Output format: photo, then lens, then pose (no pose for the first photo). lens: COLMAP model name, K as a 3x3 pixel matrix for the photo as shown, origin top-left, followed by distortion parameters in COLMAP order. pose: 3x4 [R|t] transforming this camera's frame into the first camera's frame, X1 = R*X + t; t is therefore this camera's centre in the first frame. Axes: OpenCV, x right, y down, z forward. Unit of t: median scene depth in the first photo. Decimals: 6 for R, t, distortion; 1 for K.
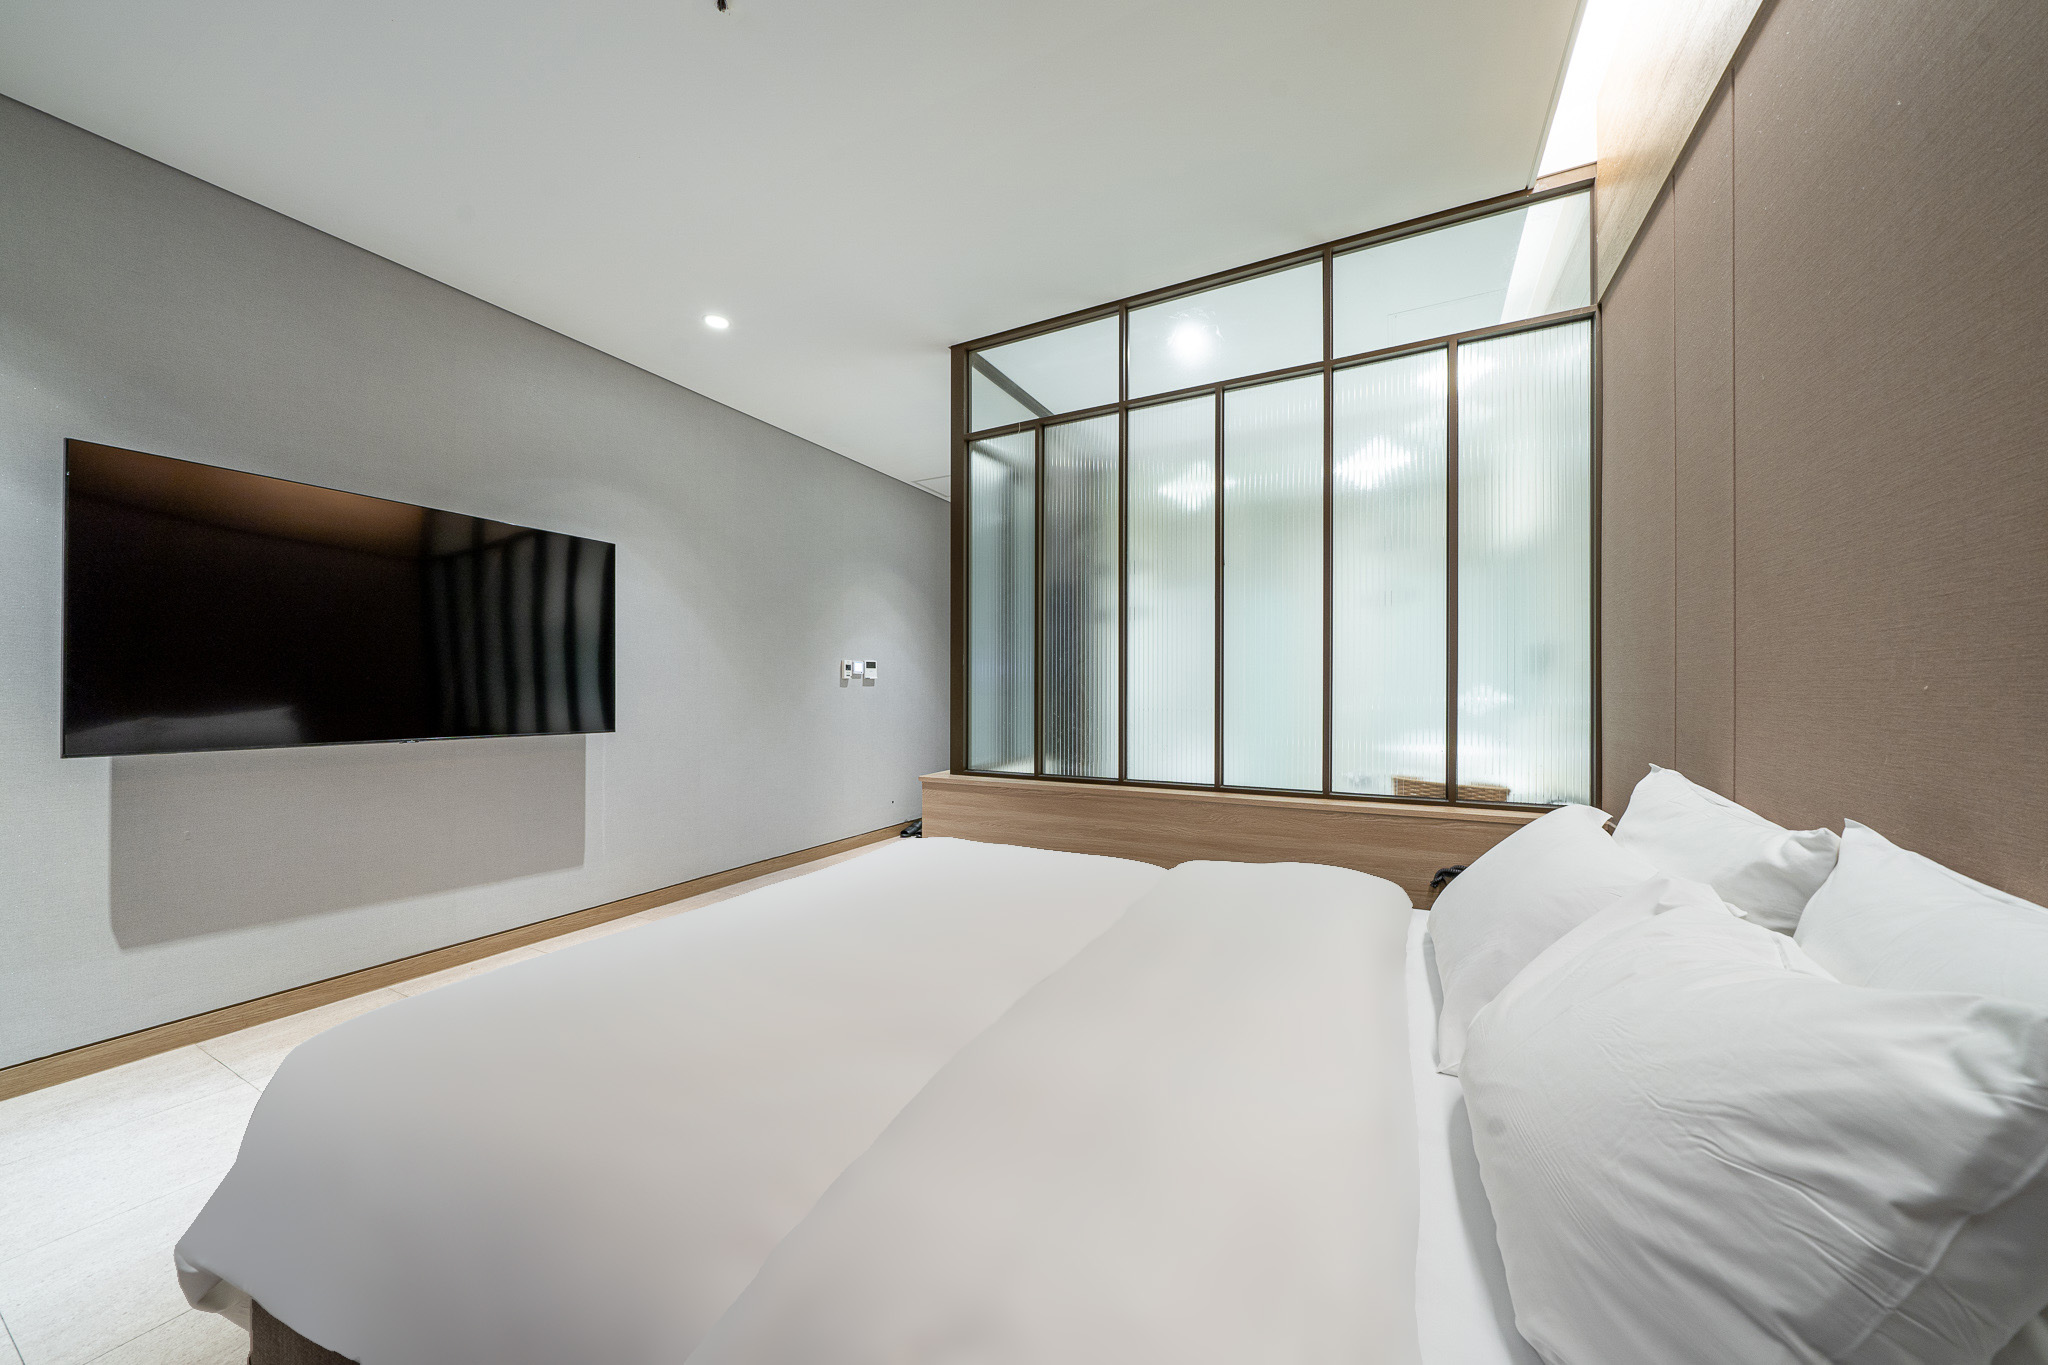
lens RADIAL K [[696.7, 0, 1027.2], [0, 696.7, 691.8], [0, 0, 1]] dist [0.000298, 0.000002]
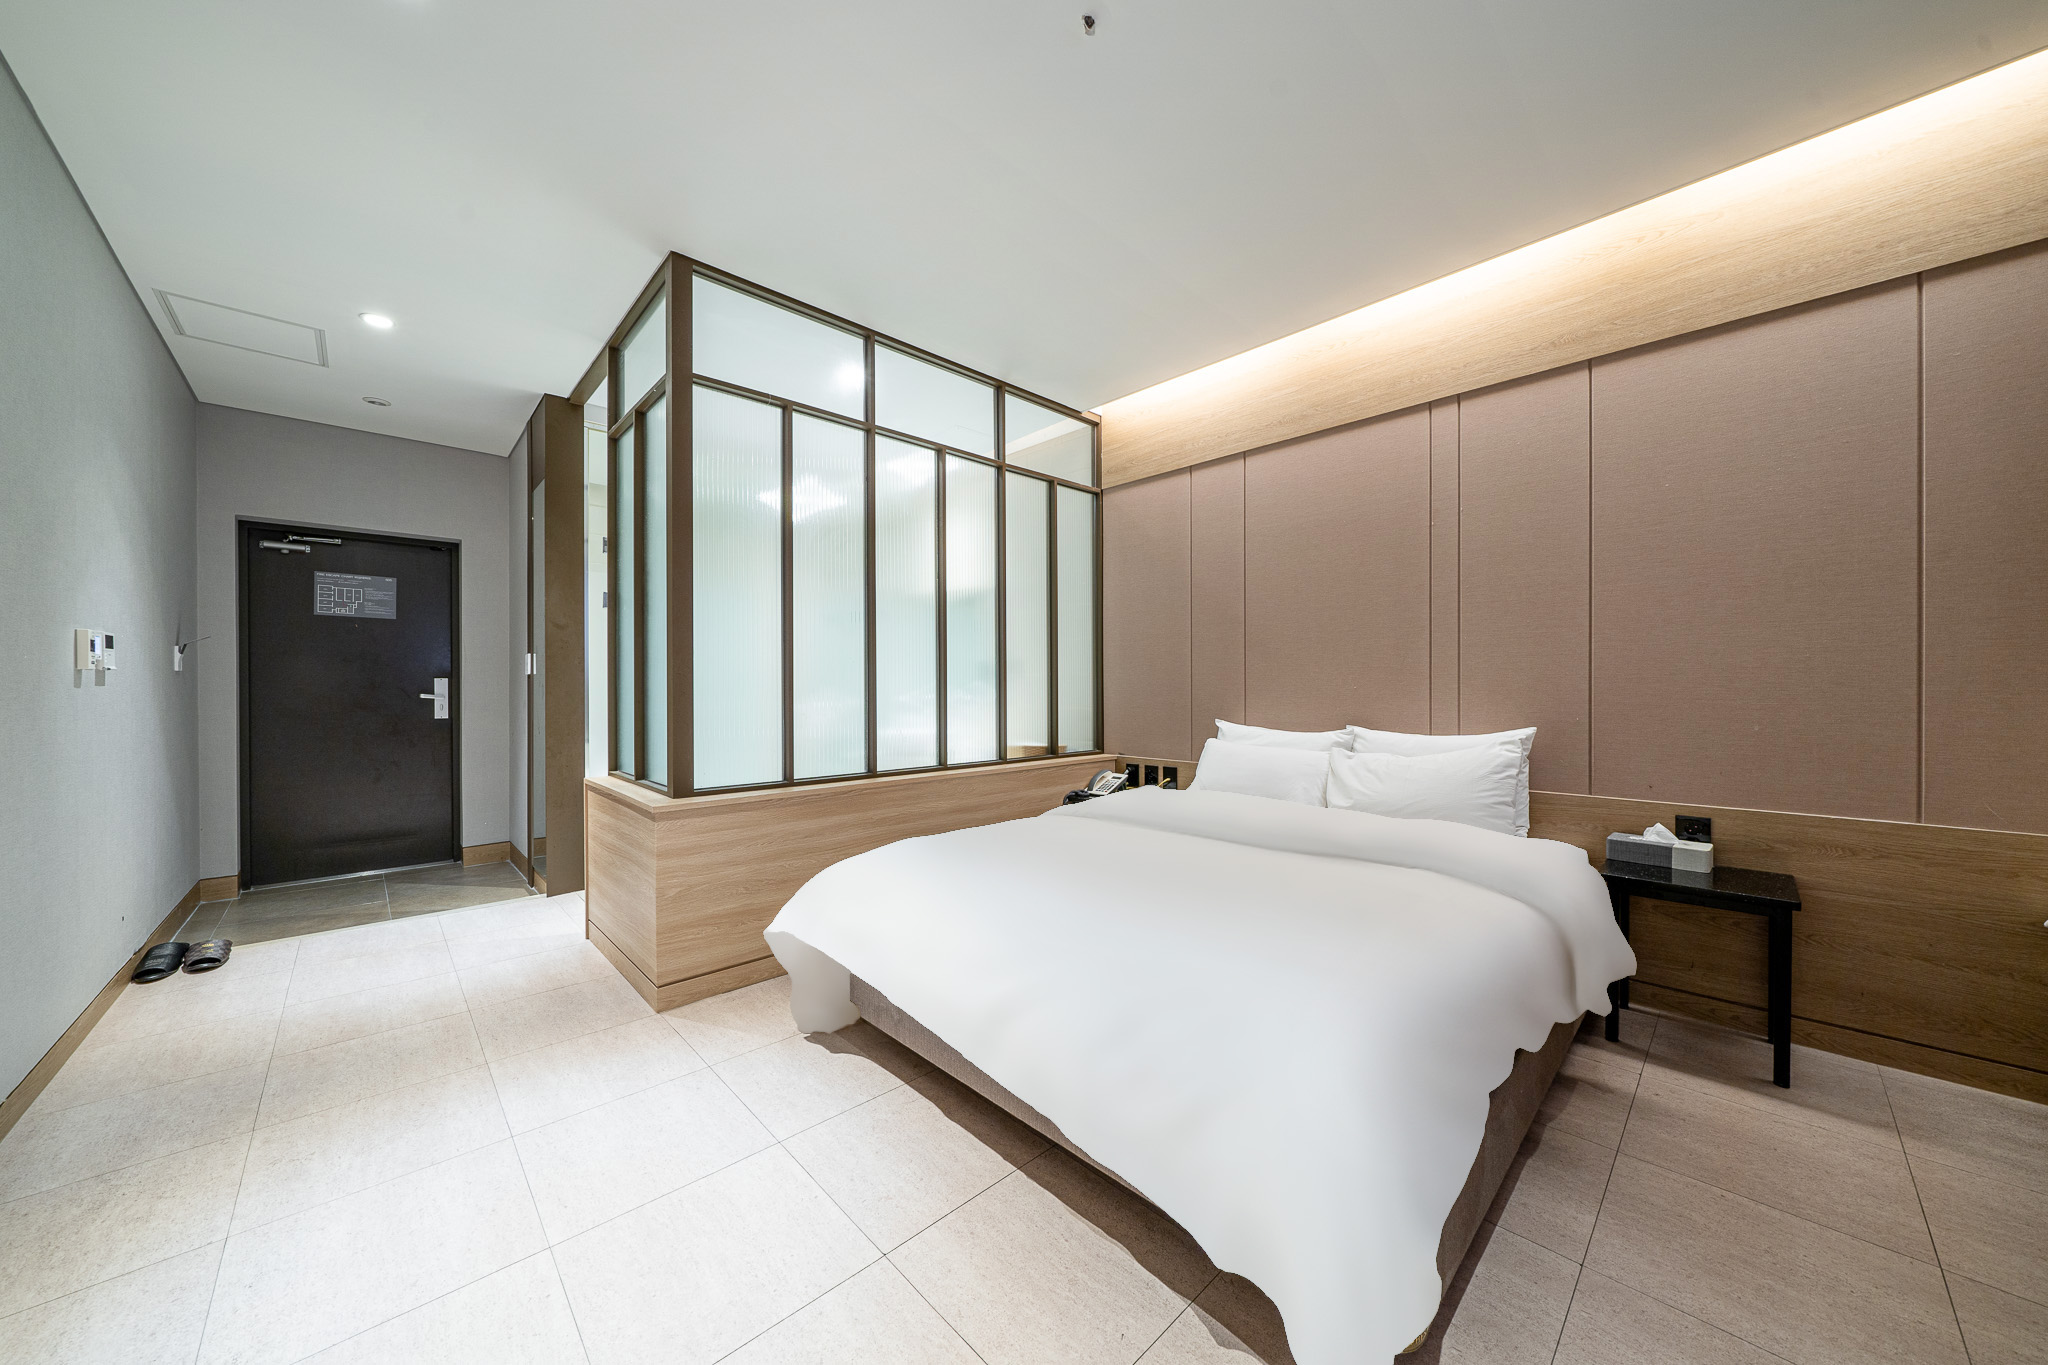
lens RADIAL K [[696.7, 0, 1021.2], [0, 696.7, 690.9], [0, 0, 1]] dist [0.000298, 0.000002]
pose [[0.339737, -0.004379, 0.940510, -0.807882], [0.006849, 0.999974, 0.002182, -0.001991], [-0.940496, 0.005700, 0.339758, 0.414921]]
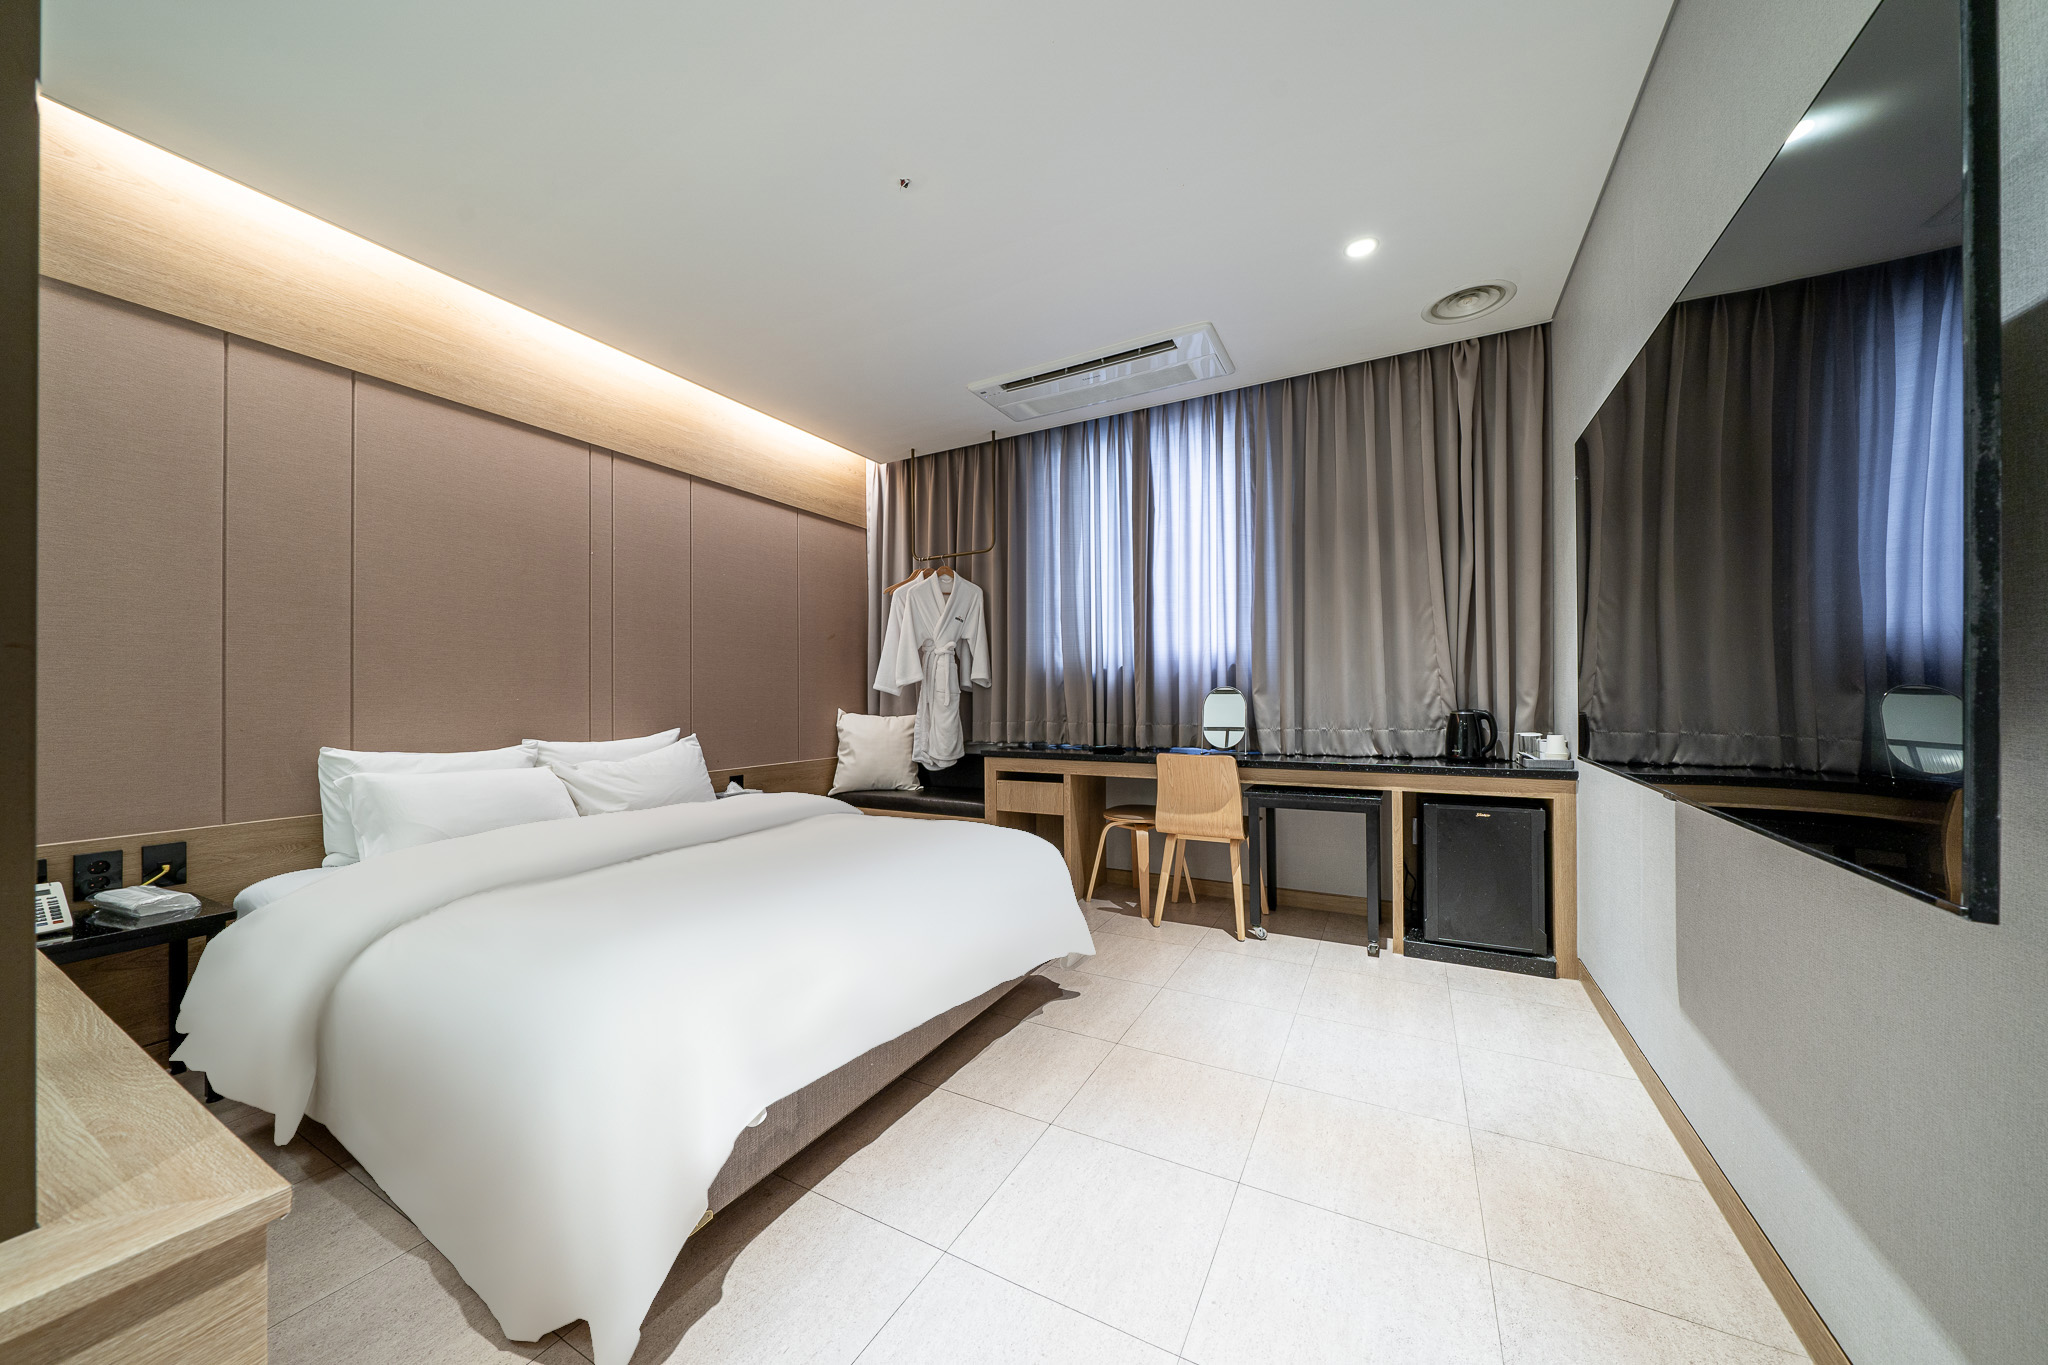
lens RADIAL K [[696.7, 0, 1023.3], [0, 696.7, 692.6], [0, 0, 1]] dist [0.000298, 0.000002]
pose [[-0.999129, 0.012854, 0.039693, -0.414450], [0.012740, 0.999914, -0.003110, 0.000610], [-0.039729, -0.002602, -0.999207, 1.255949]]
